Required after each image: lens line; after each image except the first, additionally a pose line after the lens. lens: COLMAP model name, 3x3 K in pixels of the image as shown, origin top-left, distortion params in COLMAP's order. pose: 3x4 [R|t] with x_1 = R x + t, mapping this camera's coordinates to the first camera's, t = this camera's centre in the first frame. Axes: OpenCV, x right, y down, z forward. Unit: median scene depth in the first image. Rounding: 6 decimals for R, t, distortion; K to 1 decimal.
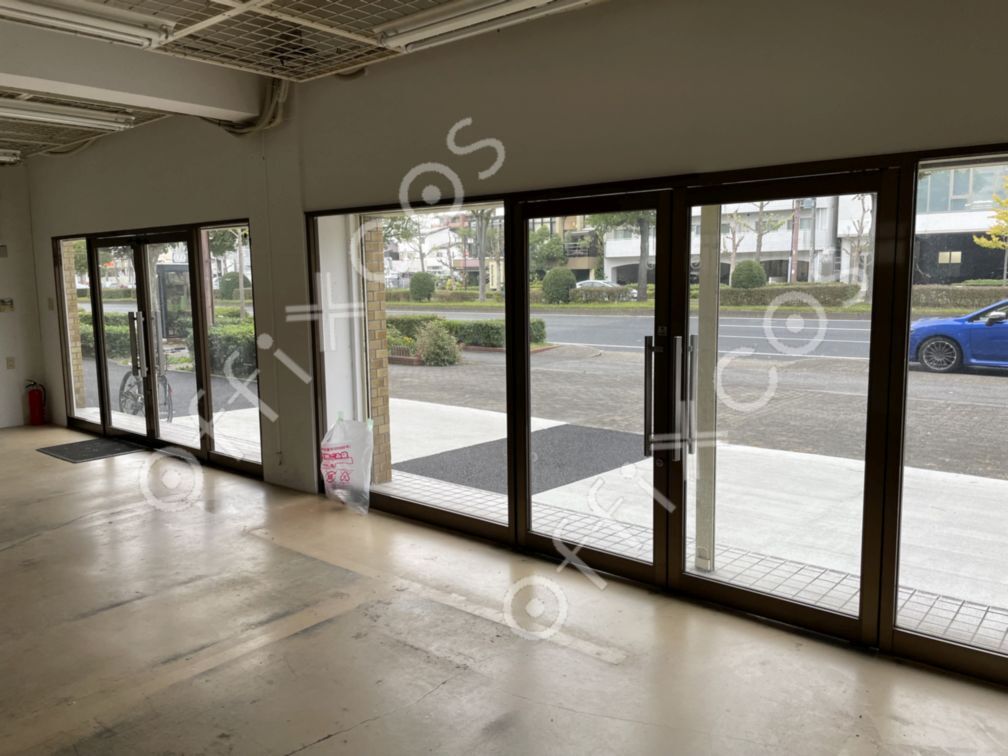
lens RADIAL K [[757.6, 0, 504.0], [0, 757.6, 378.0], [0, 0, 1]] dist [0.100738, -0.136134]
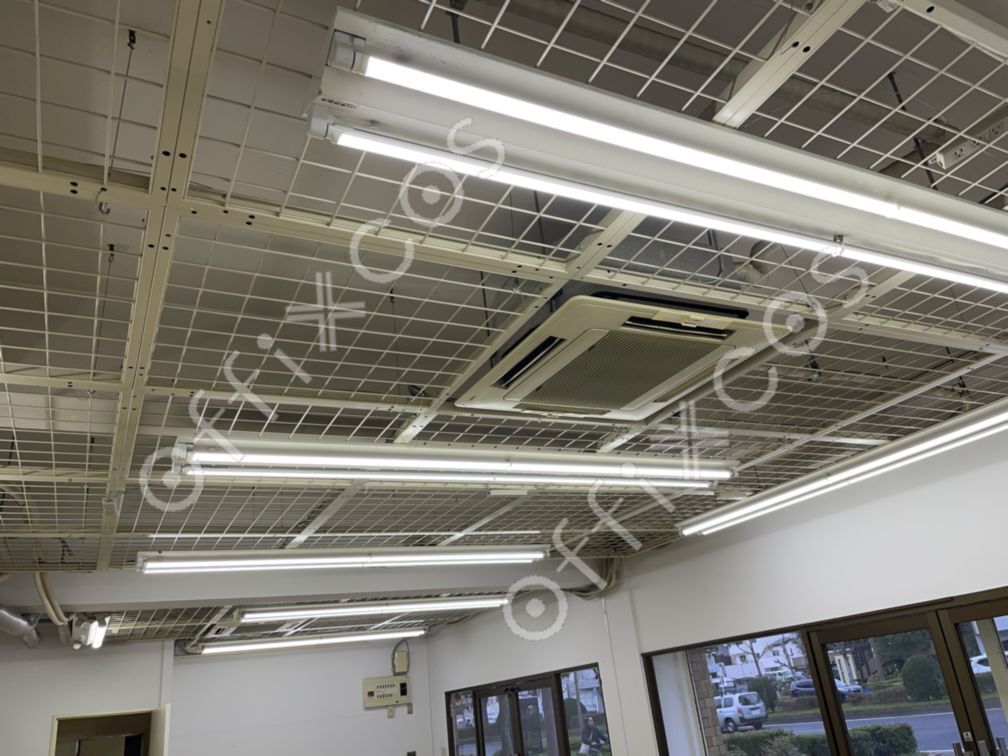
lens RADIAL K [[758.5, 0, 516.7], [0, 758.5, 378.0], [0, 0, 1]] dist [0.099041, -0.133240]
pose [[0.918164, -0.235934, -0.318293, 0.053413], [0.048182, 0.863891, -0.501370, 0.010886], [0.393260, 0.445003, 0.804561, -0.269232]]
